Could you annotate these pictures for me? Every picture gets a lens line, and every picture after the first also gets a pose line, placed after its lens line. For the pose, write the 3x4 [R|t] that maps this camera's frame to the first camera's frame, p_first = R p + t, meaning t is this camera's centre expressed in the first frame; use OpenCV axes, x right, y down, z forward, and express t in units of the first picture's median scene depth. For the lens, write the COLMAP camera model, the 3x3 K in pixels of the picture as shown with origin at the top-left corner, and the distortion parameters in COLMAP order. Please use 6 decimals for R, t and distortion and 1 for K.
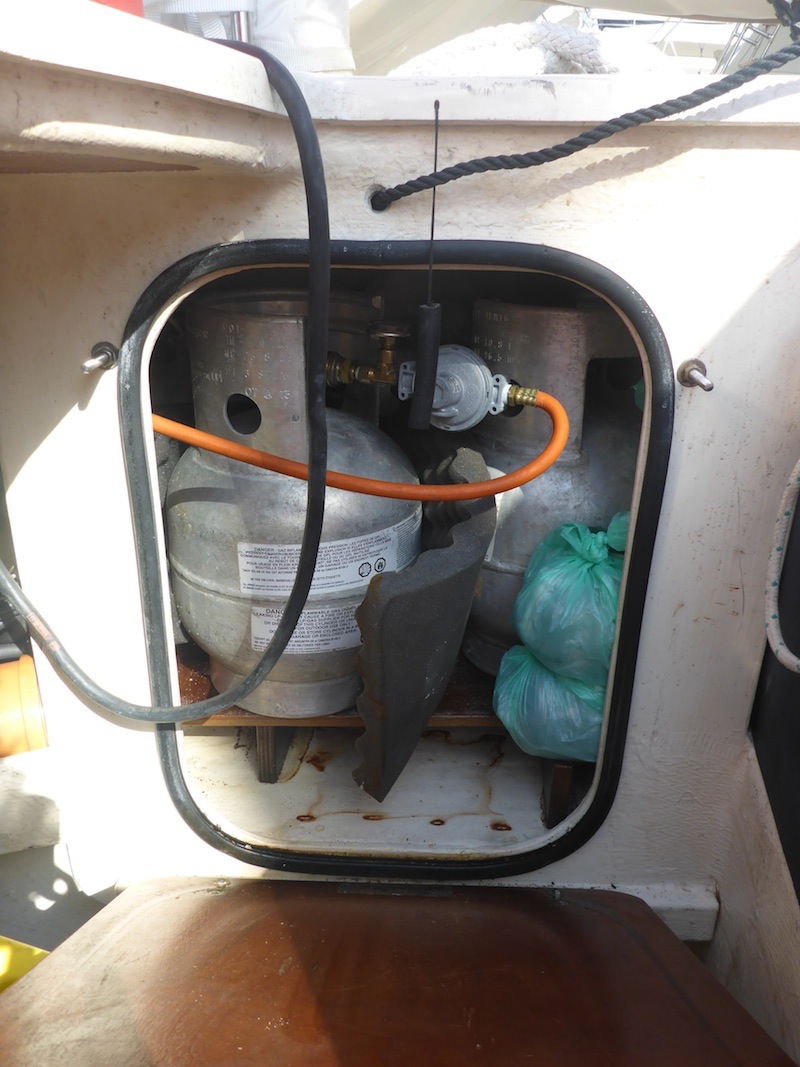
lens RADIAL K [[895.2, 0, 418.2], [0, 895.2, 529.1], [0, 0, 1]] dist [-0.007572, 0.003697]
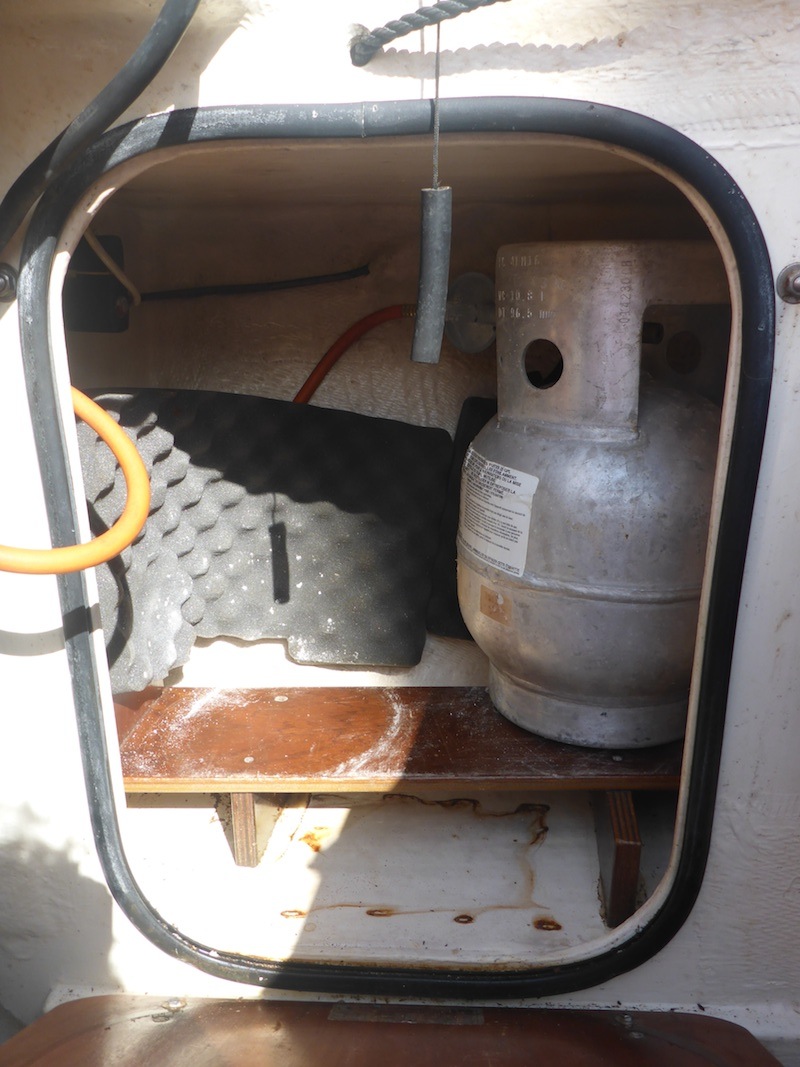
lens RADIAL K [[895.2, 0, 418.2], [0, 895.2, 529.1], [0, 0, 1]] dist [-0.007572, 0.003697]
pose [[0.999252, -0.017815, -0.034330, 0.016683], [0.014877, 0.996354, -0.084004, 0.066760], [0.035701, 0.083430, 0.995874, 0.235786]]
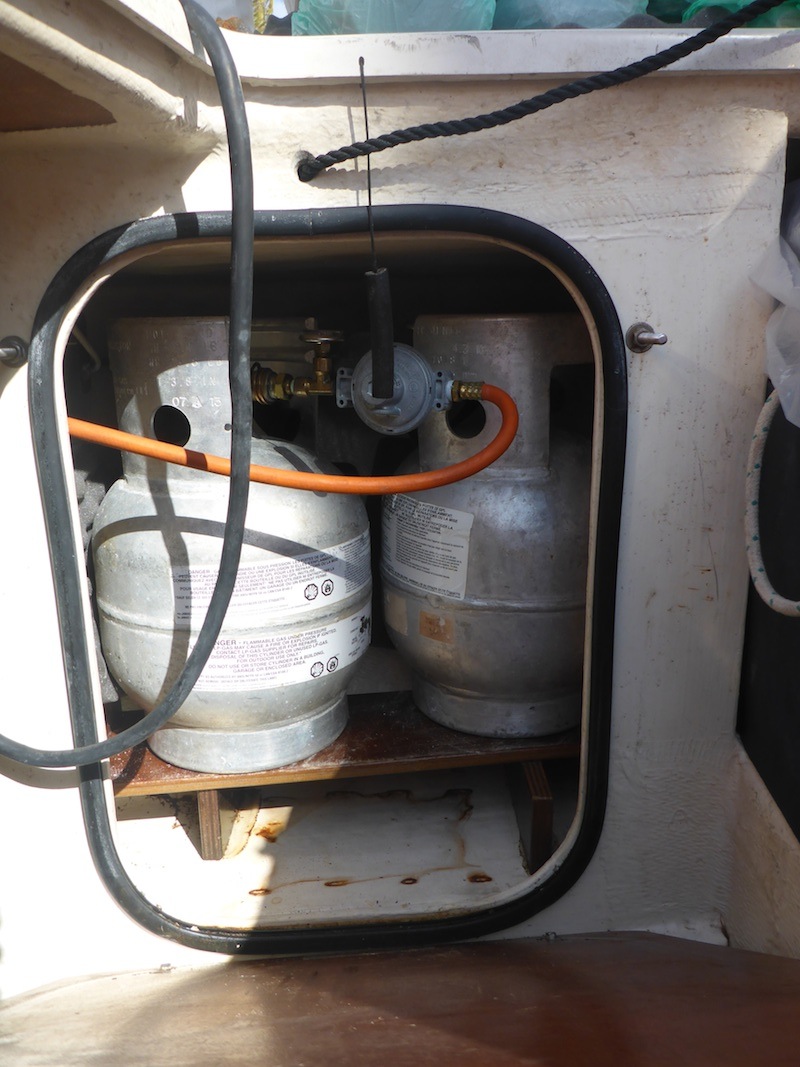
lens RADIAL K [[888.9, 0, 416.5], [0, 888.9, 529.7], [0, 0, 1]] dist [0.000382, -0.006892]
pose [[0.993438, -0.069160, 0.091095, -0.030728], [0.081760, 0.986372, -0.142777, 0.122824], [-0.079979, 0.149288, 0.985554, 0.084707]]
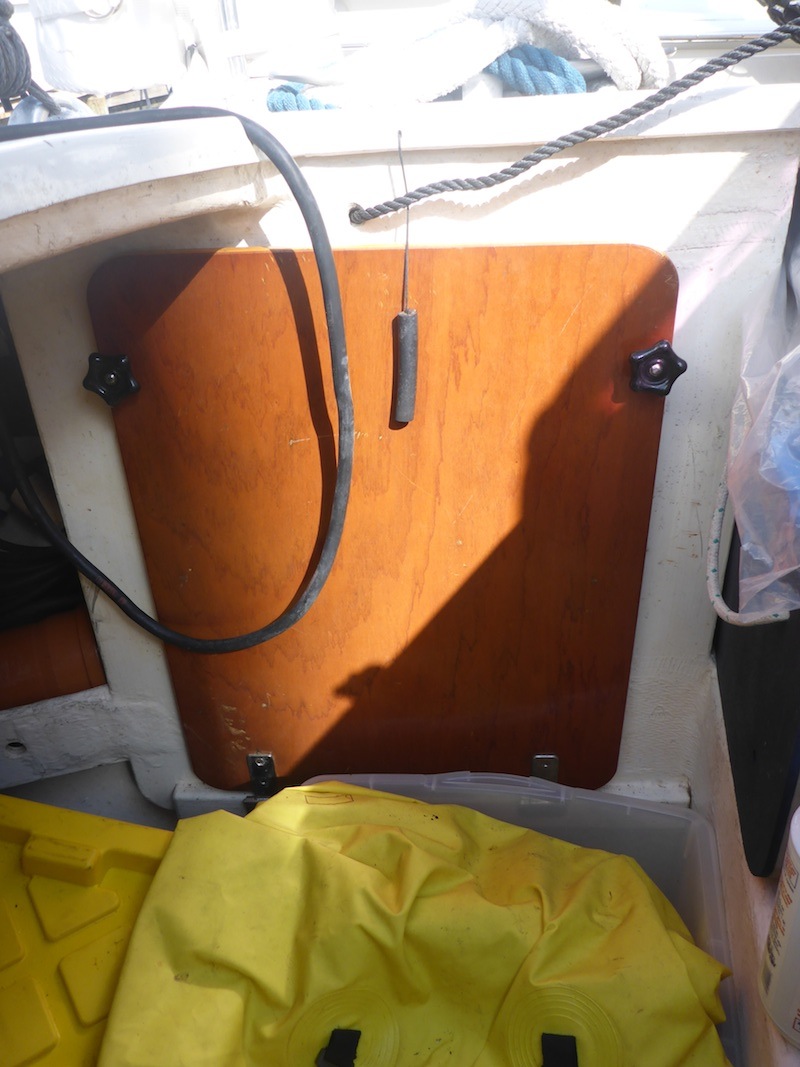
lens RADIAL K [[895.2, 0, 418.2], [0, 895.2, 529.1], [0, 0, 1]] dist [-0.007572, 0.003697]
pose [[0.998413, -0.036804, -0.042630, 0.052303], [0.042033, 0.990743, 0.129083, -0.093019], [0.037485, -0.130670, 0.990717, -0.117507]]
